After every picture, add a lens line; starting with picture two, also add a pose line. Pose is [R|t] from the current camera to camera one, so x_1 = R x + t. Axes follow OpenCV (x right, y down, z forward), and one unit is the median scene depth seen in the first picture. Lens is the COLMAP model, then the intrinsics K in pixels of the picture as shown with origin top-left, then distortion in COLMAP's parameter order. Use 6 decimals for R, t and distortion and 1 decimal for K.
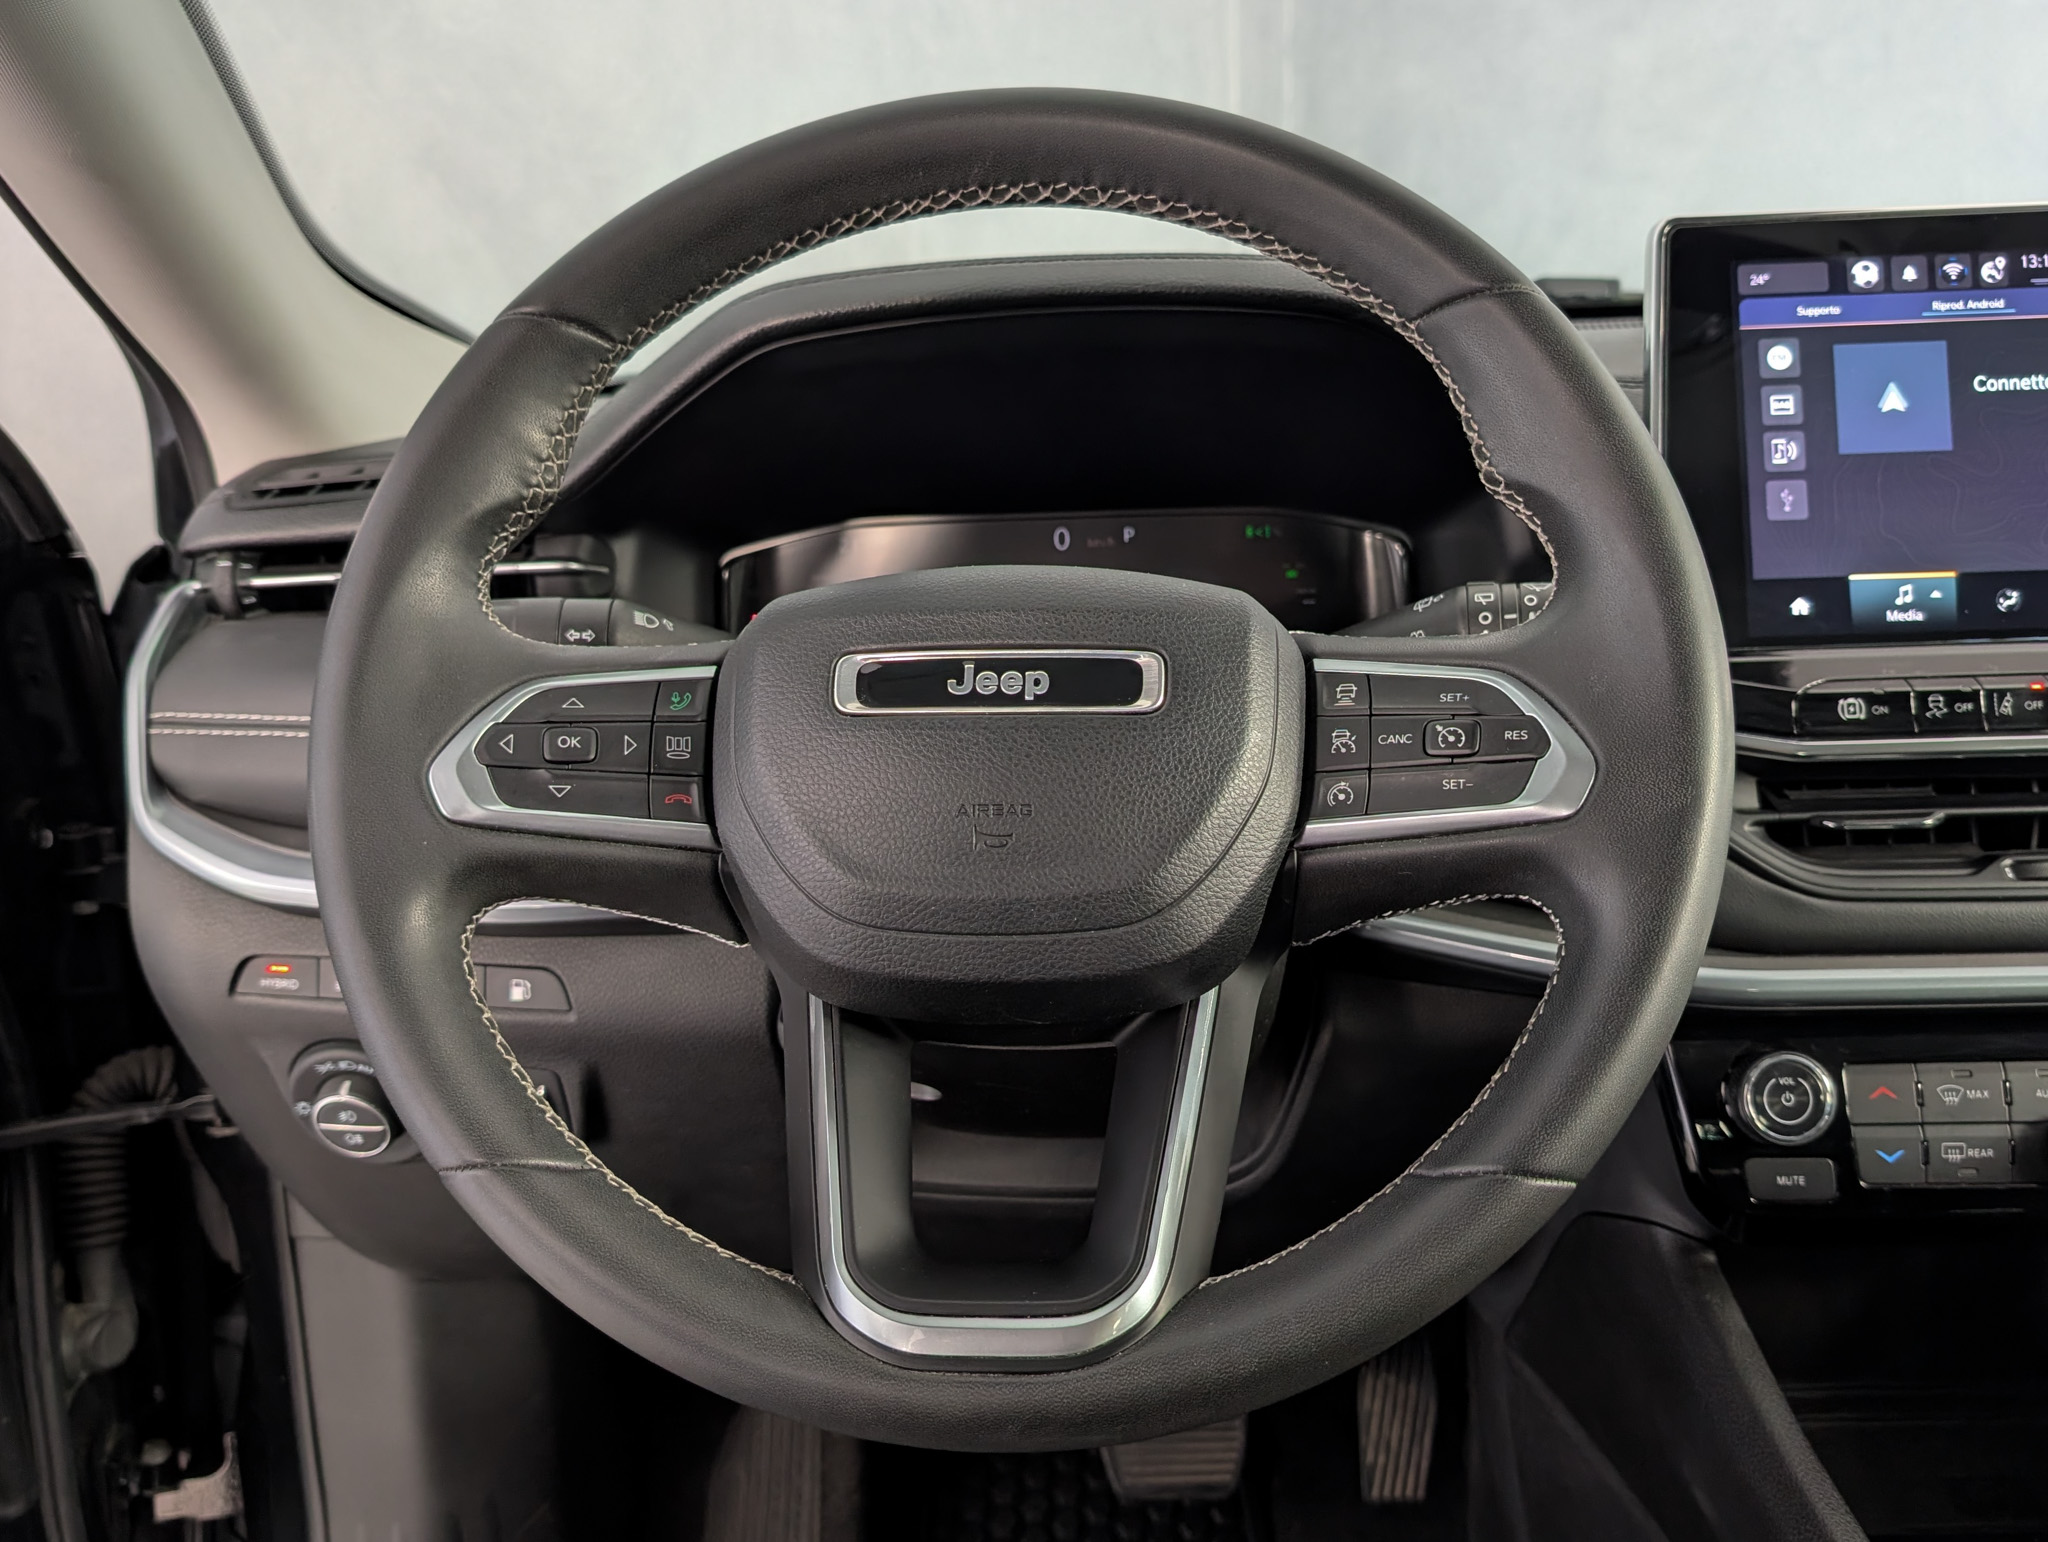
lens RADIAL K [[1809.1, 0, 983.4], [0, 1809.1, 809.9], [0, 0, 1]] dist [-0.008106, 0.000592]
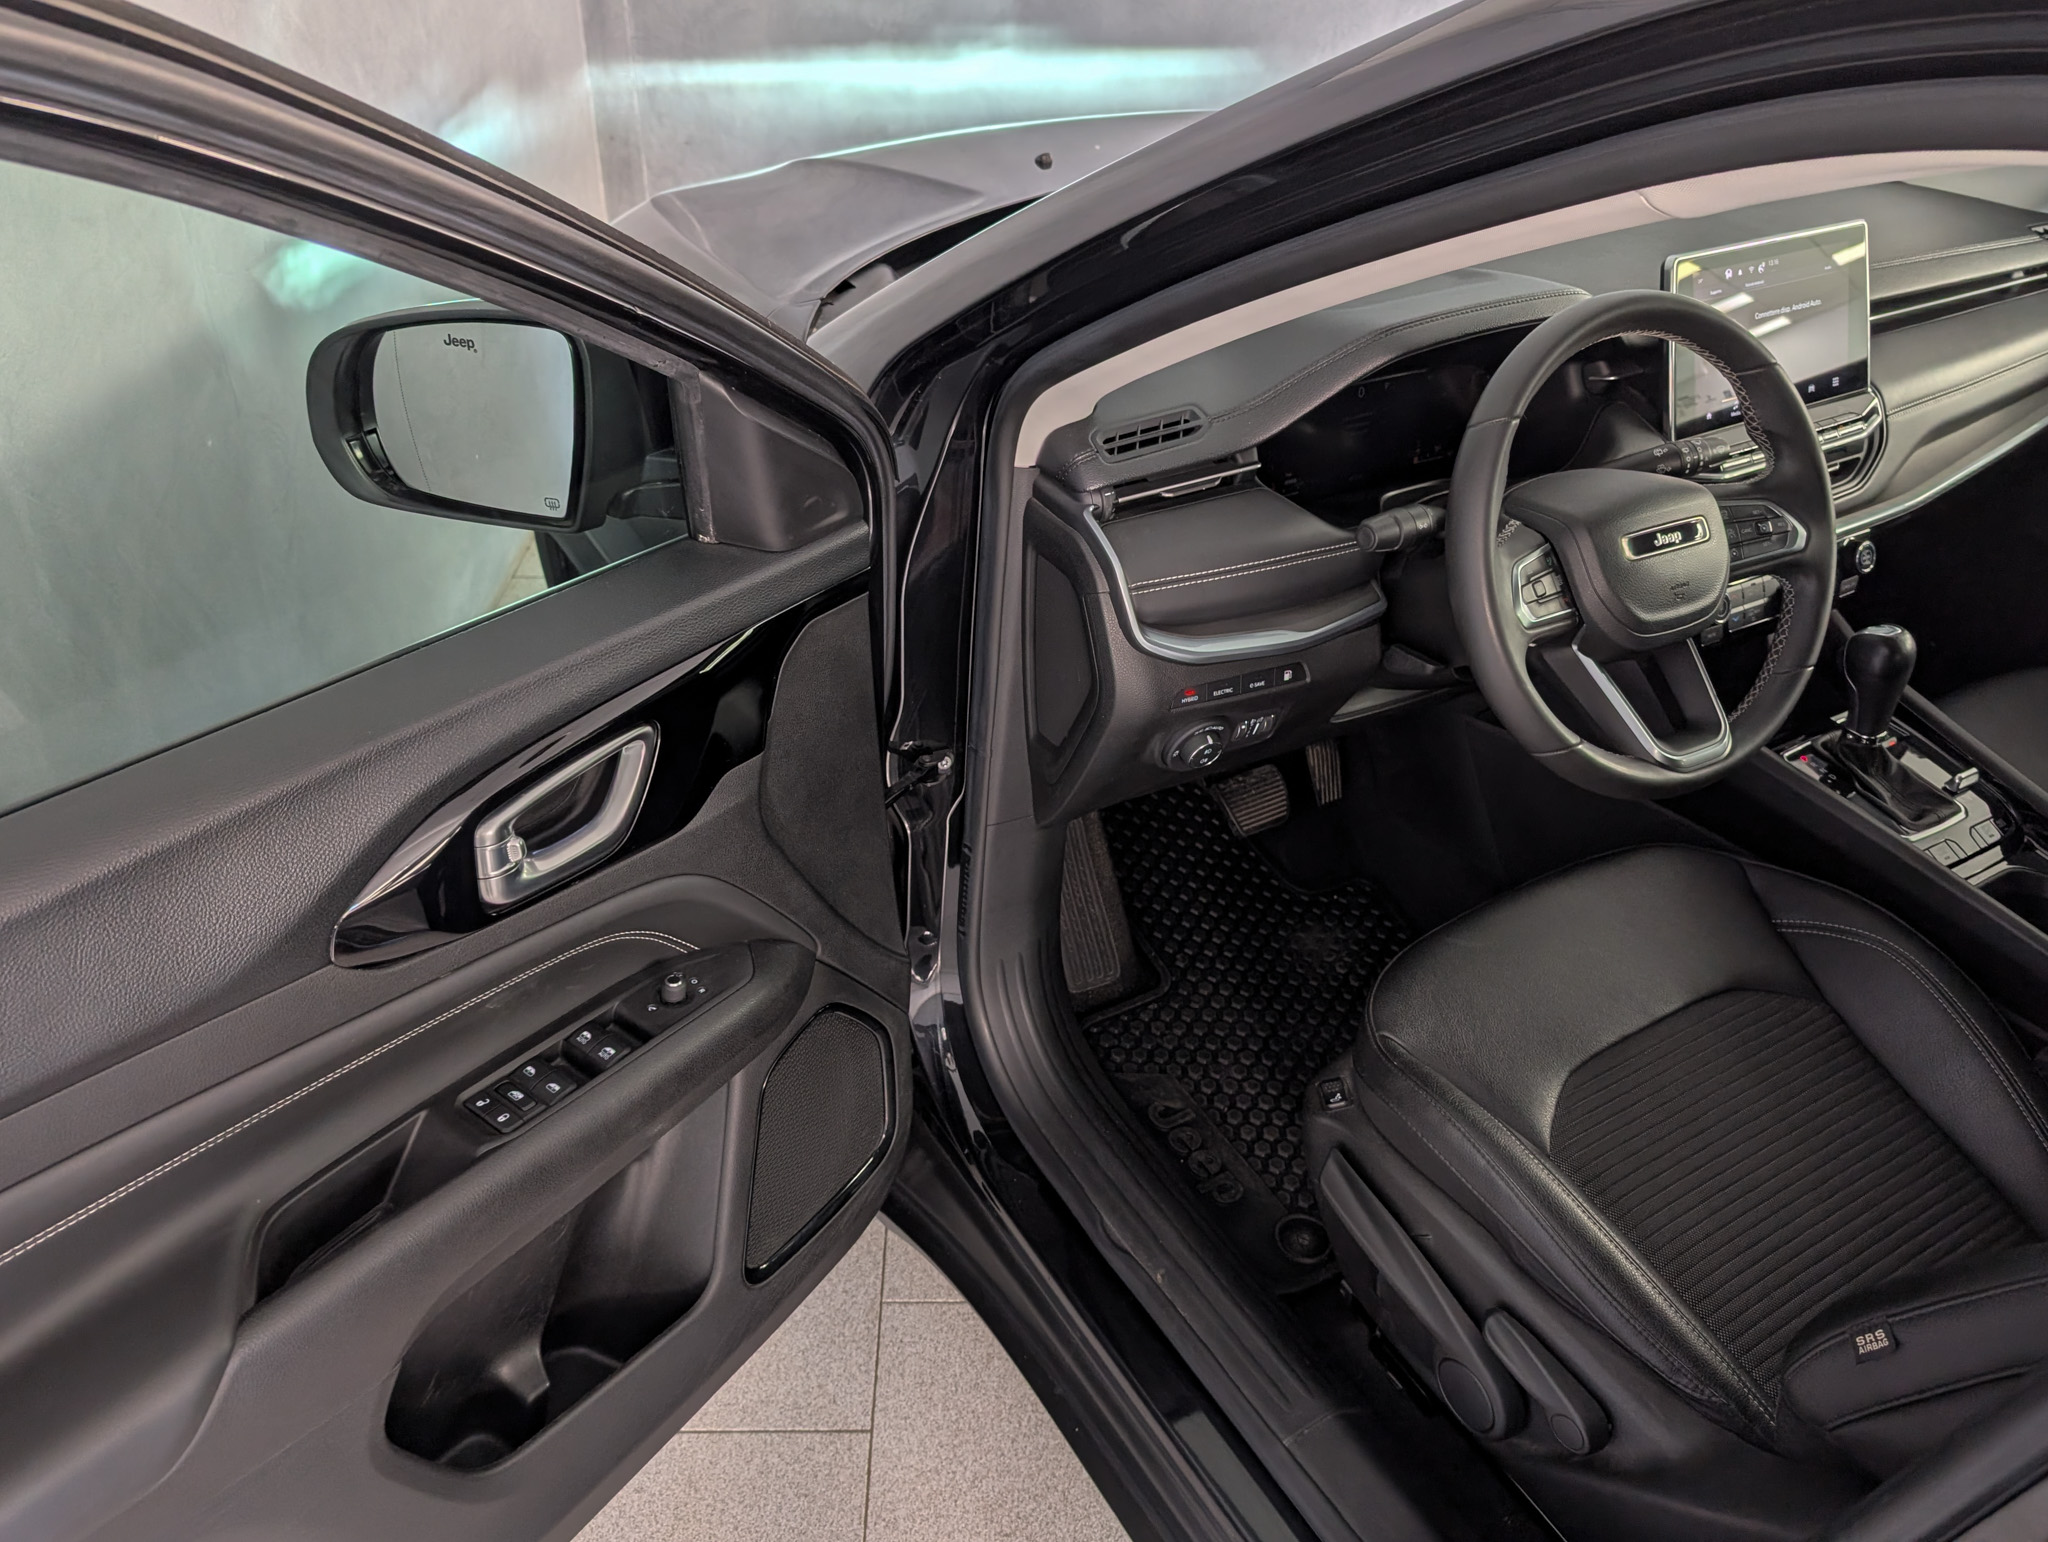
lens RADIAL K [[1542.3, 0, 1025.0], [0, 1542.3, 789.7], [0, 0, 1]] dist [0.010348, -0.006138]
pose [[0.832733, -0.274428, 0.480880, -1.561780], [0.104220, 0.930690, 0.350649, -0.488810], [-0.543778, -0.241879, 0.803617, -0.367670]]
